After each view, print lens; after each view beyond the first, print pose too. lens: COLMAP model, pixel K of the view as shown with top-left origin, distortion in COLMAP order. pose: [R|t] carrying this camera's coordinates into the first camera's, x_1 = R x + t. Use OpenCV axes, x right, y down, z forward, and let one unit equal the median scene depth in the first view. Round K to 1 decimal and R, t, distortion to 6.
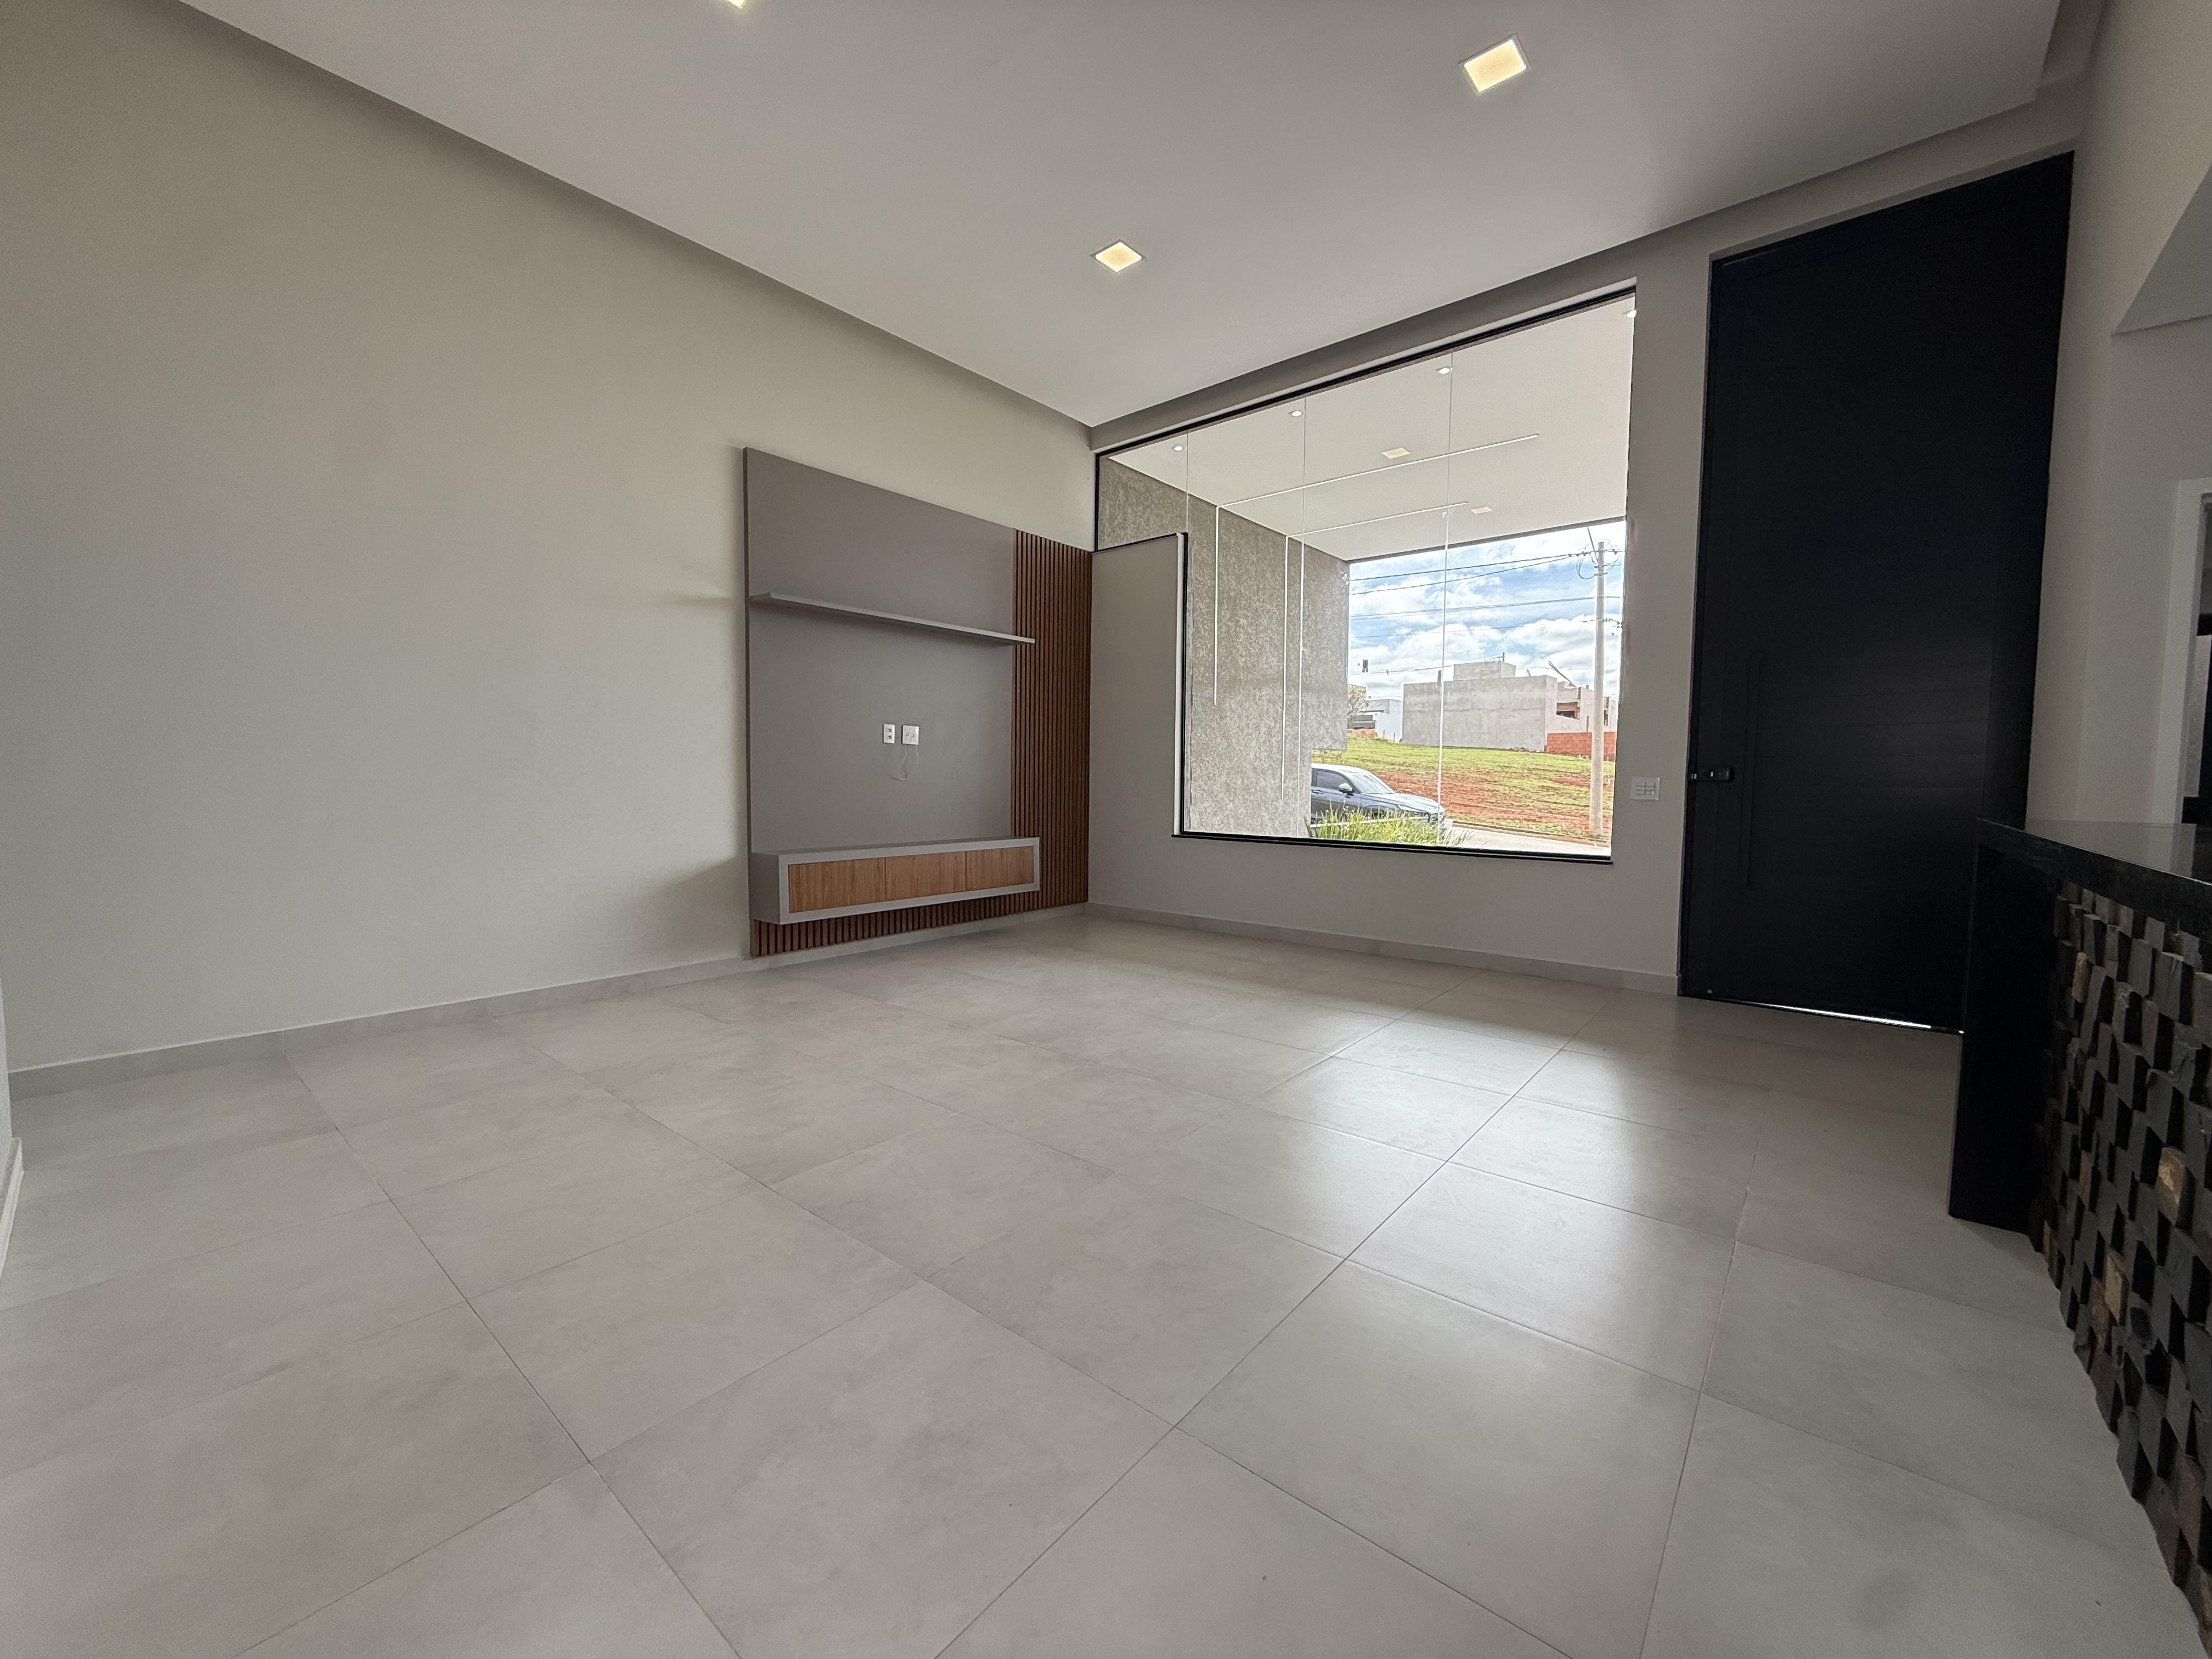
lens RADIAL K [[875.8, 0, 1100.4], [0, 875.8, 826.7], [0, 0, 1]] dist [0.000086, -0.000314]
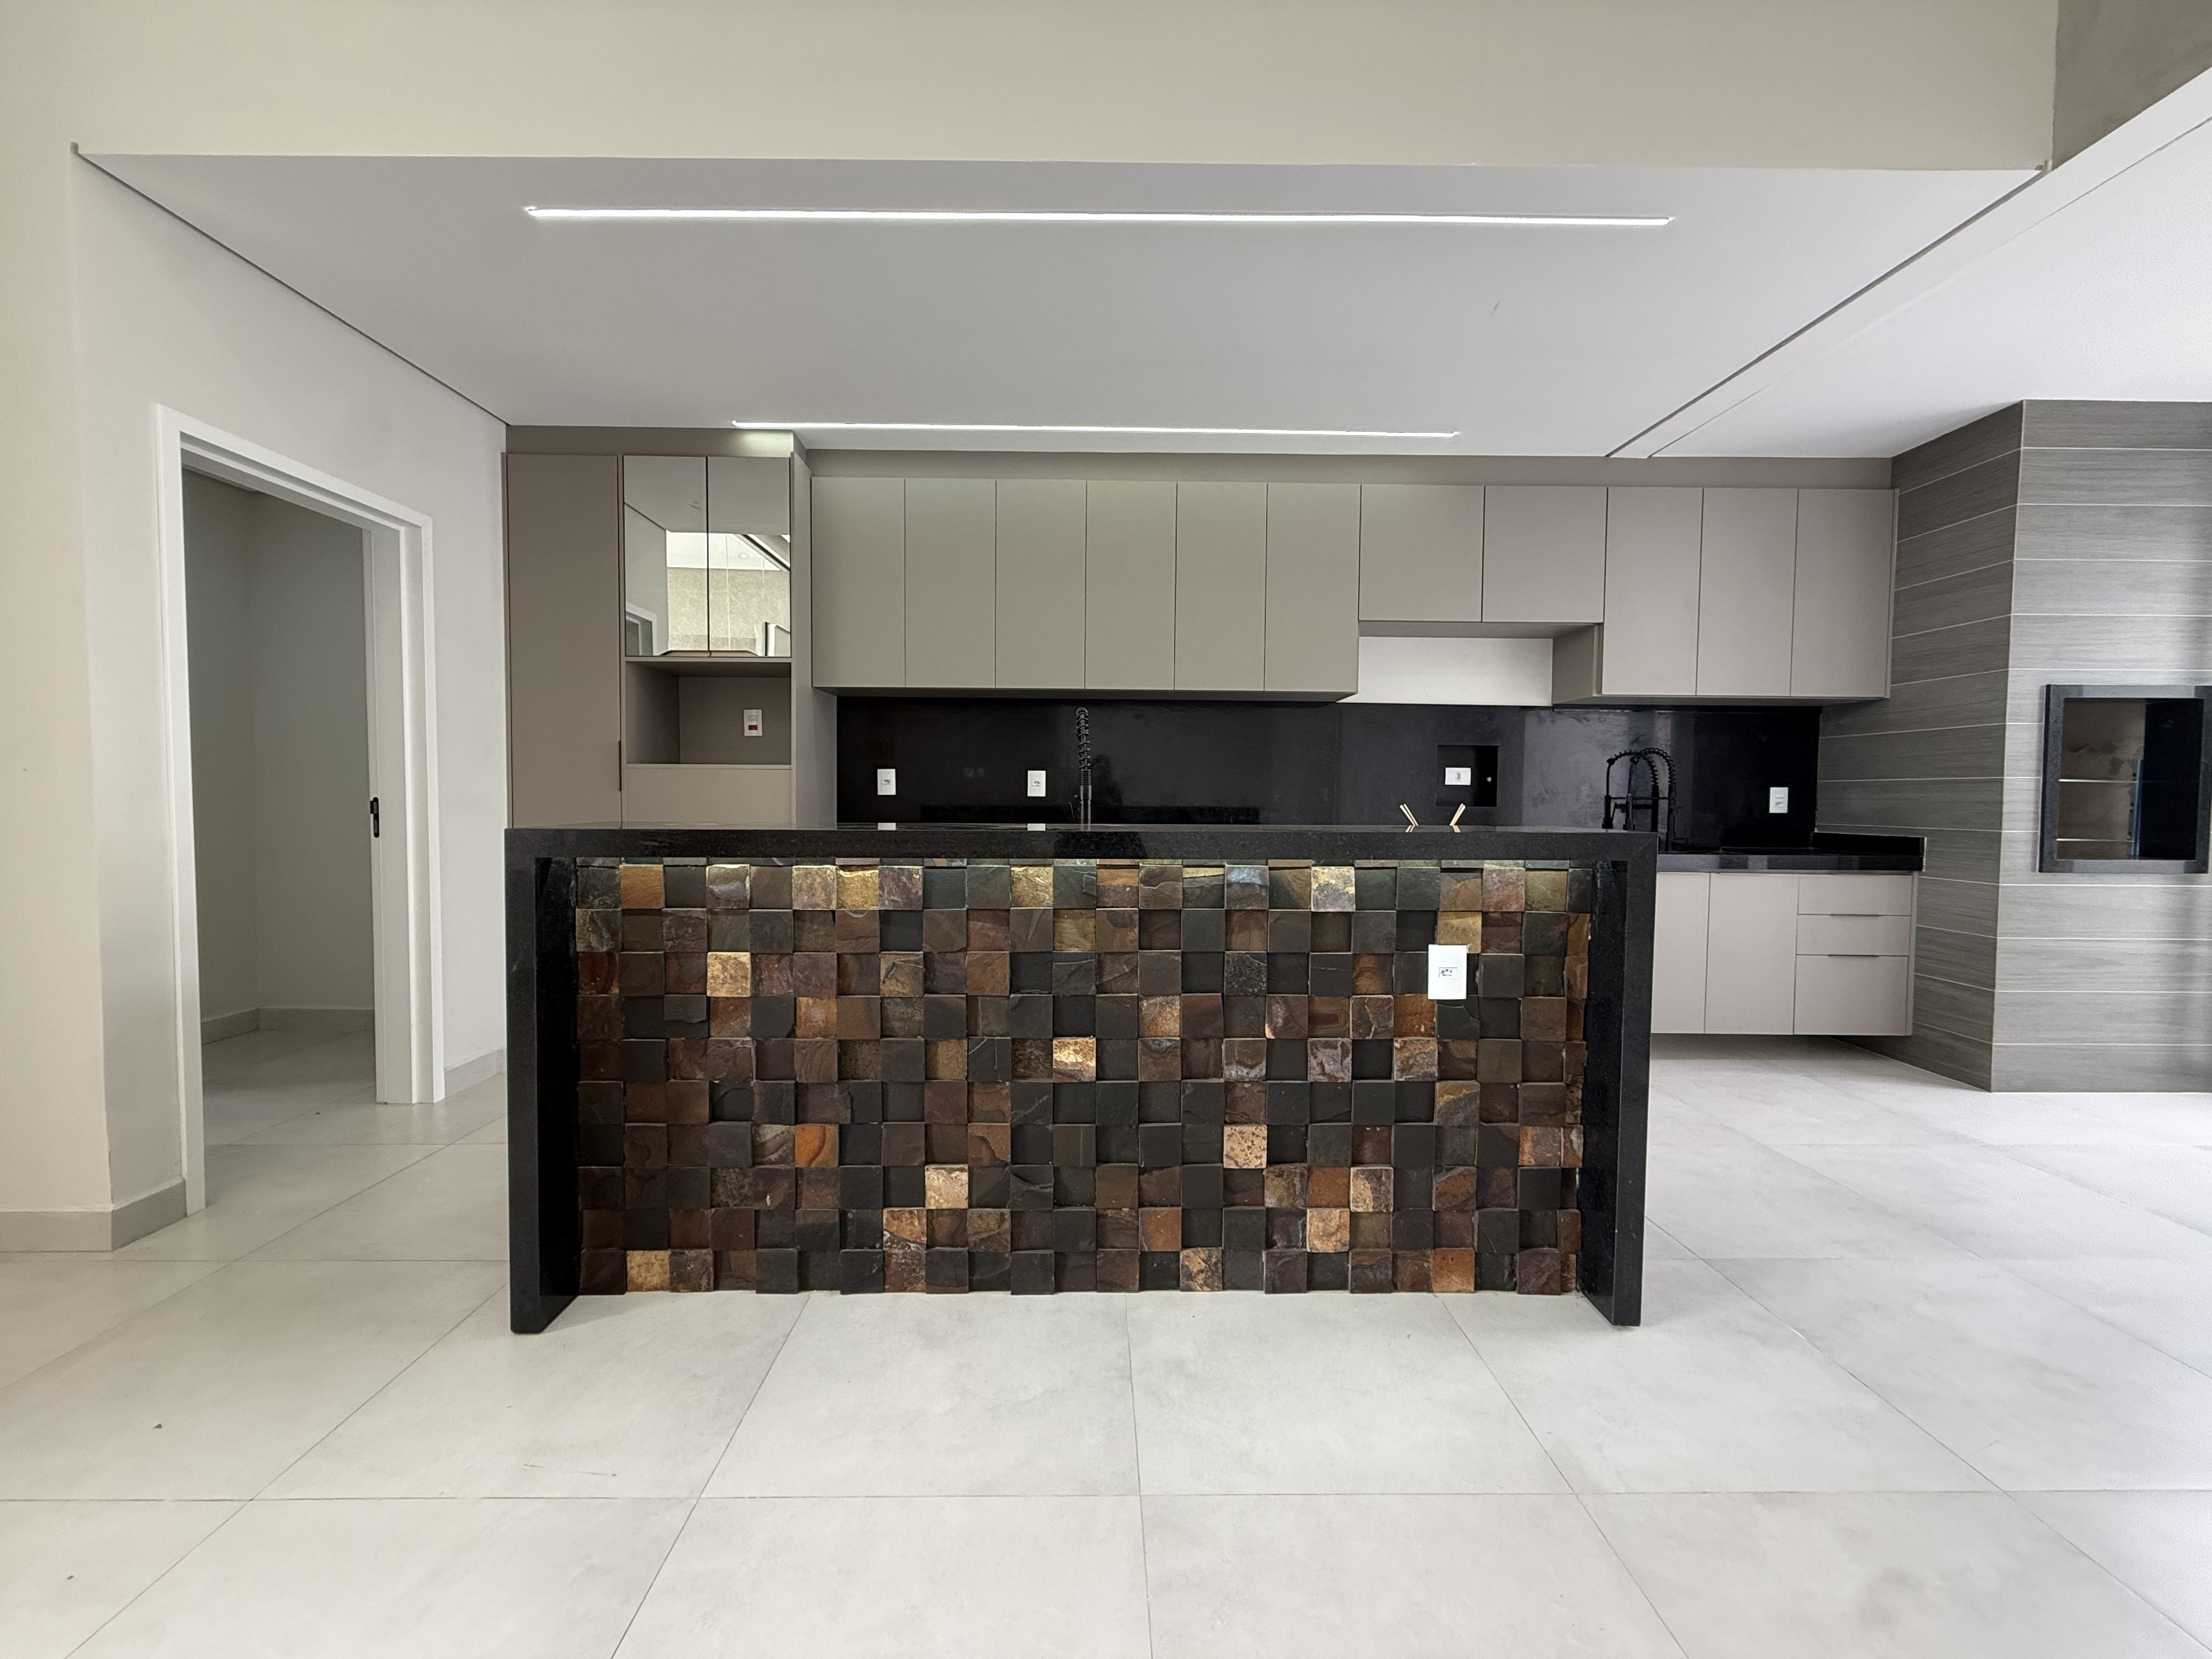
lens RADIAL K [[875.8, 0, 1100.4], [0, 875.8, 826.7], [0, 0, 1]] dist [0.000086, -0.000314]
pose [[-0.657022, -0.038685, 0.752878, 0.020686], [0.036043, 0.995928, 0.082628, -0.017957], [-0.753009, 0.081424, -0.652952, 0.348875]]
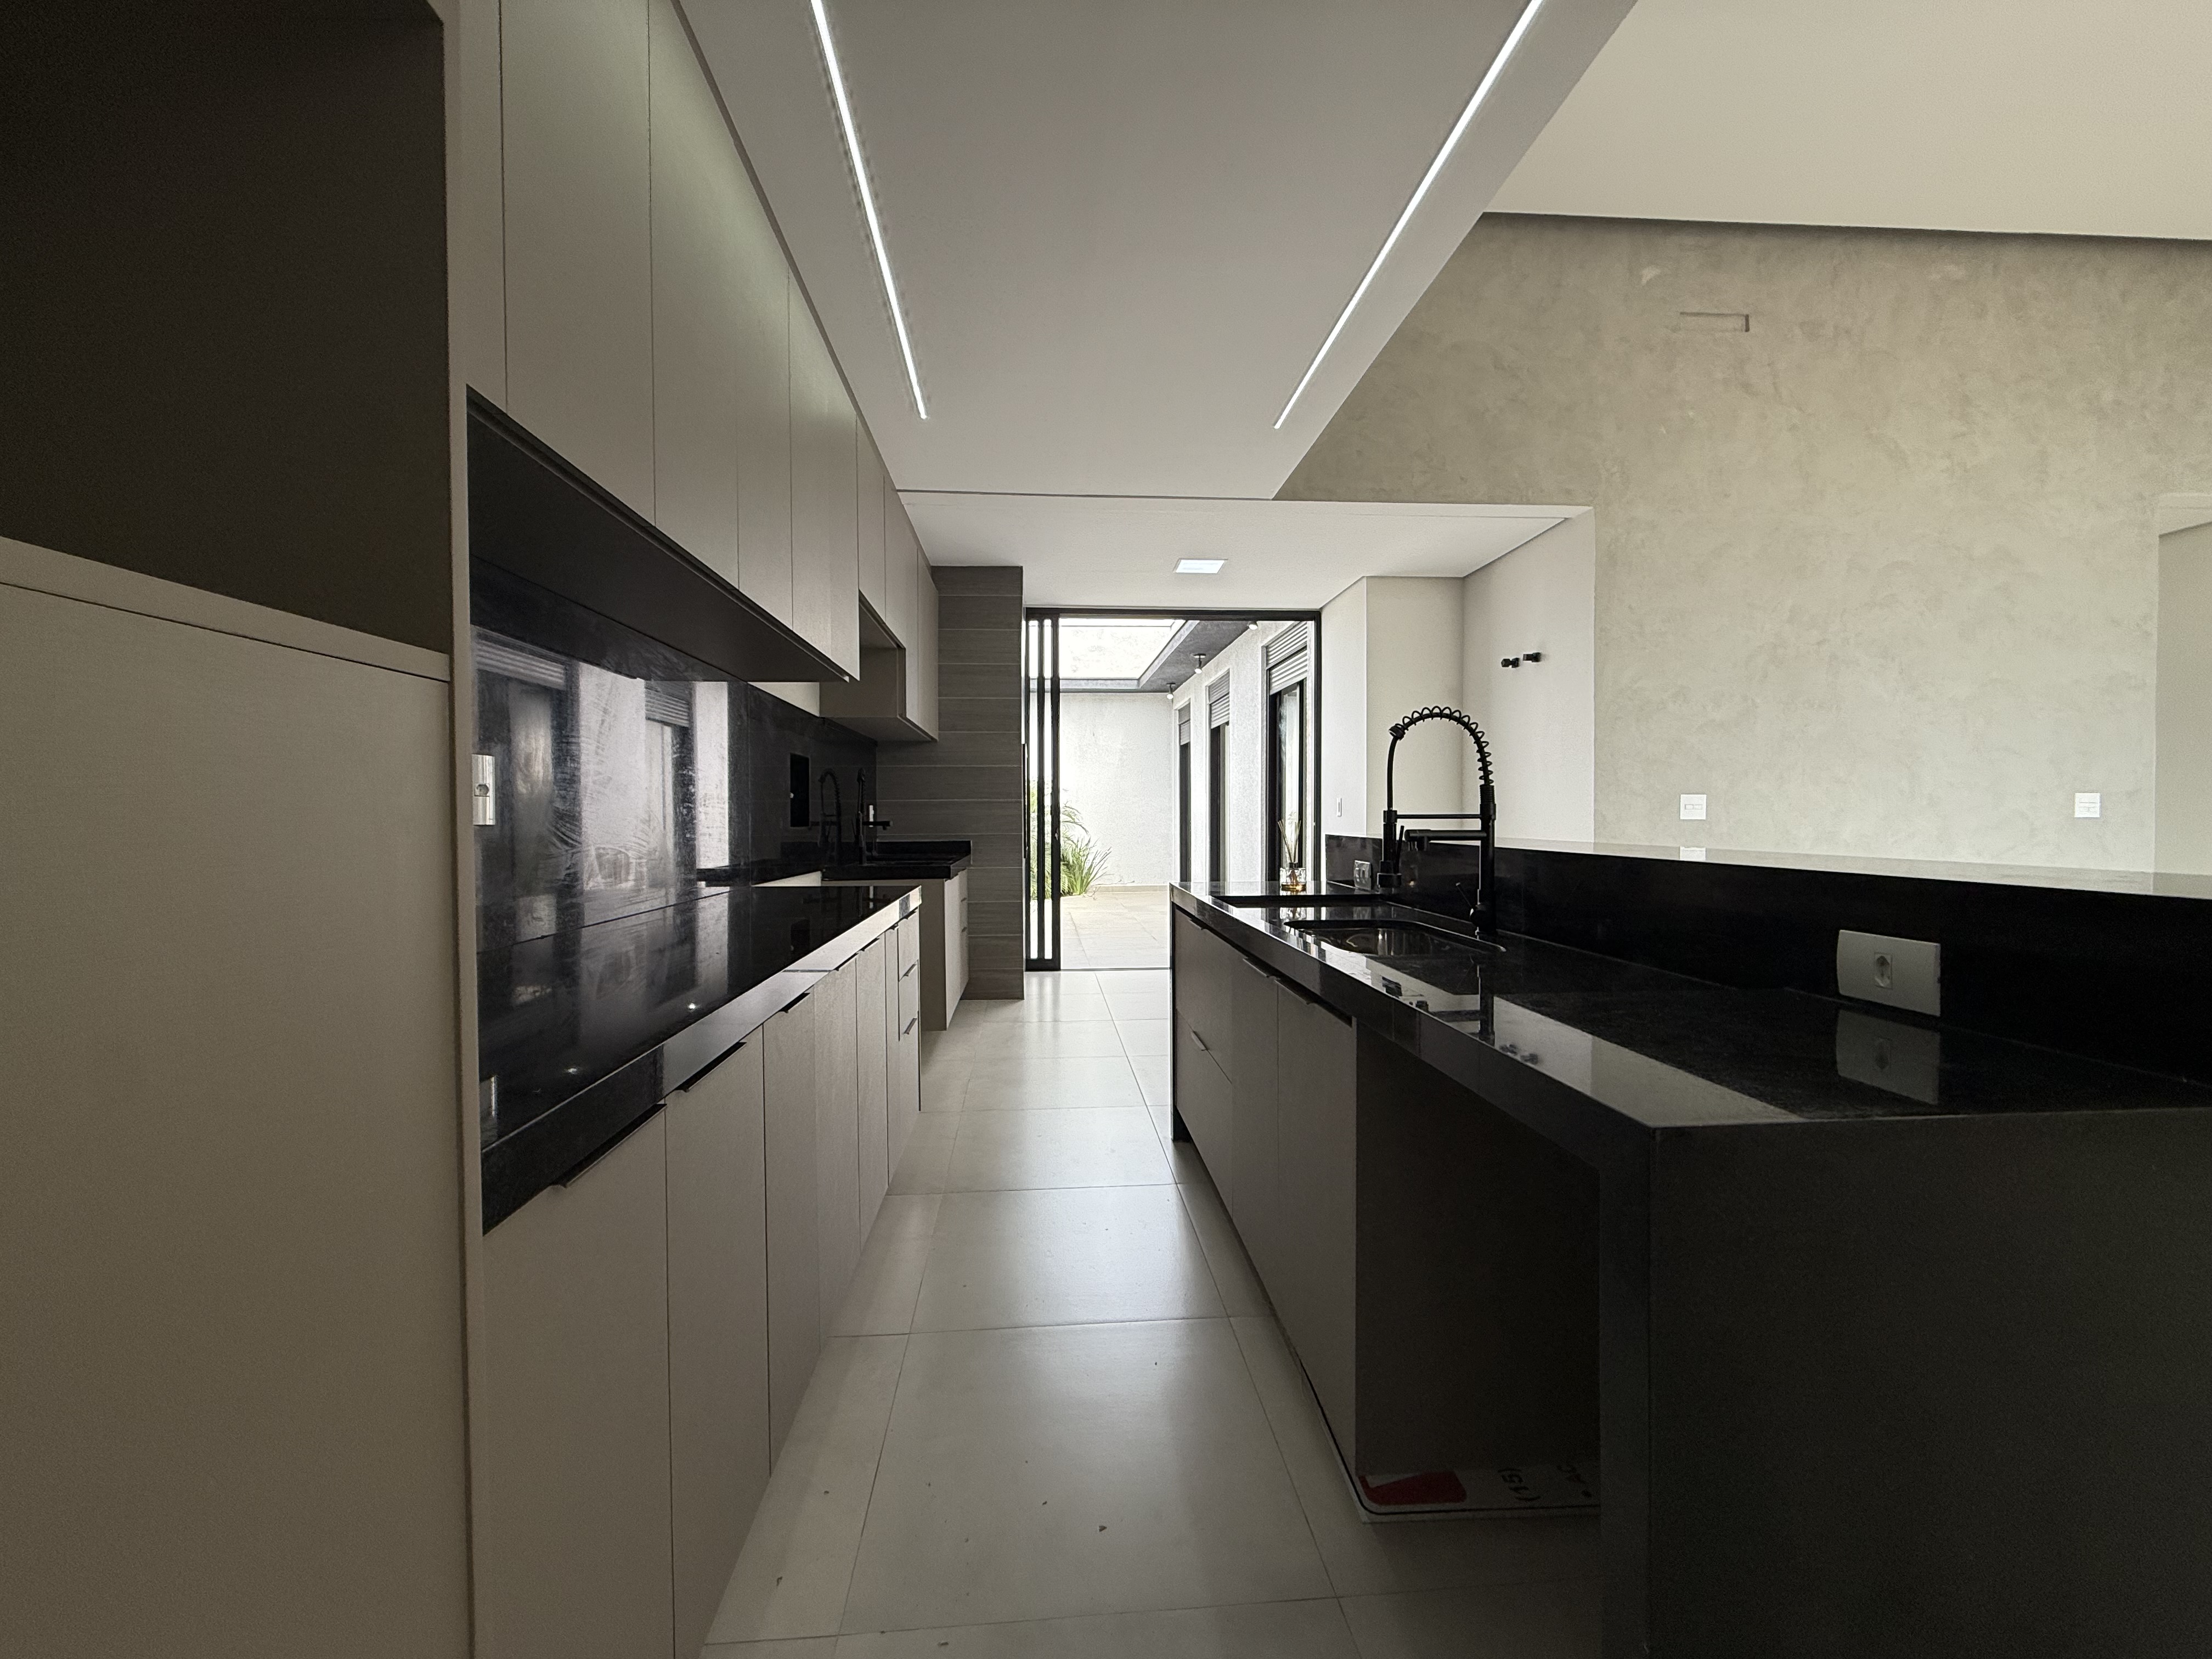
lens RADIAL K [[875.8, 0, 1100.4], [0, 875.8, 826.7], [0, 0, 1]] dist [0.000086, -0.000314]
pose [[-0.710858, 0.007782, -0.703292, 0.520870], [-0.043343, 0.997554, 0.054847, -0.009426], [0.701999, 0.069471, -0.708782, 0.255627]]
